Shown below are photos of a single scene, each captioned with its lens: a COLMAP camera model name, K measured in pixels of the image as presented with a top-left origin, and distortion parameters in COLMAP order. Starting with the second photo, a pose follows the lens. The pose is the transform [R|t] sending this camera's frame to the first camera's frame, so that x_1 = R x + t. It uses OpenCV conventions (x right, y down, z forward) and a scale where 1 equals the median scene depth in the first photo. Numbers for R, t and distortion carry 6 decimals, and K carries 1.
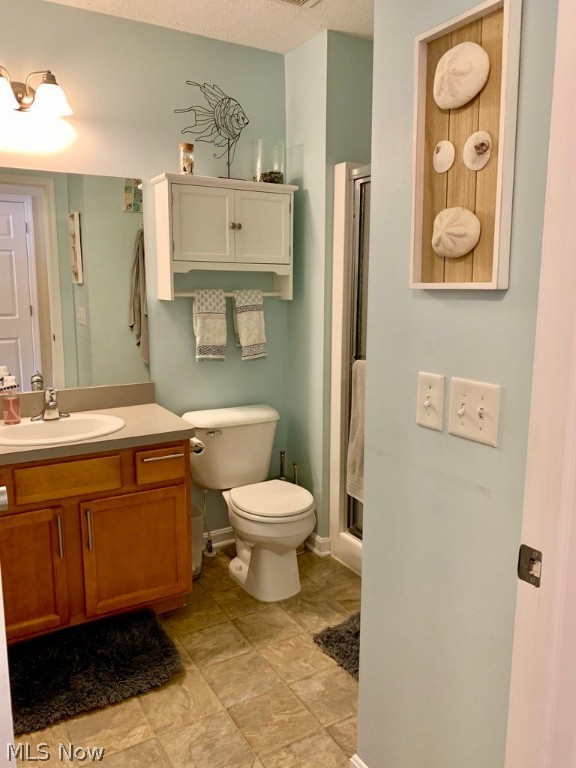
lens RADIAL K [[588.1, 0, 283.7], [0, 588.1, 381.6], [0, 0, 1]] dist [0.038942, -0.075002]
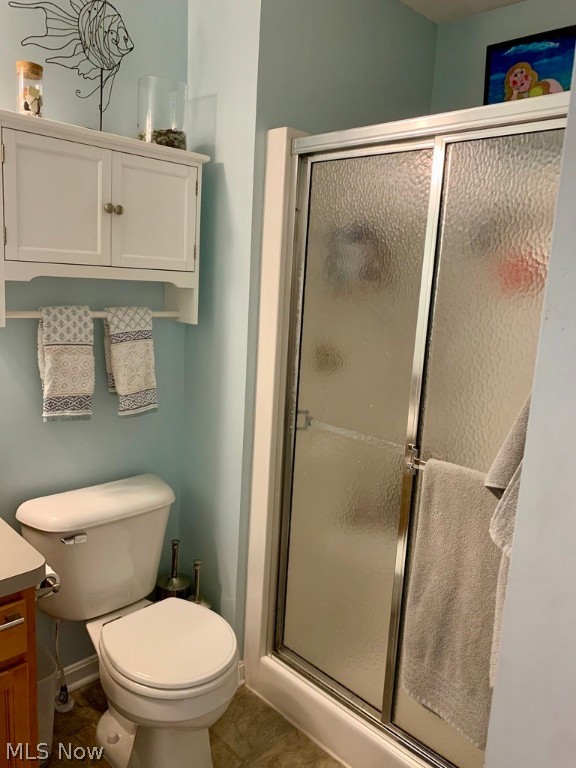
lens RADIAL K [[588.1, 0, 291.7], [0, 588.1, 376.3], [0, 0, 1]] dist [0.038942, -0.075002]
pose [[0.964299, 0.007250, 0.264717, -0.060922], [-0.012275, 0.999774, 0.017334, -0.095582], [-0.264532, -0.019964, 0.964170, 0.328452]]
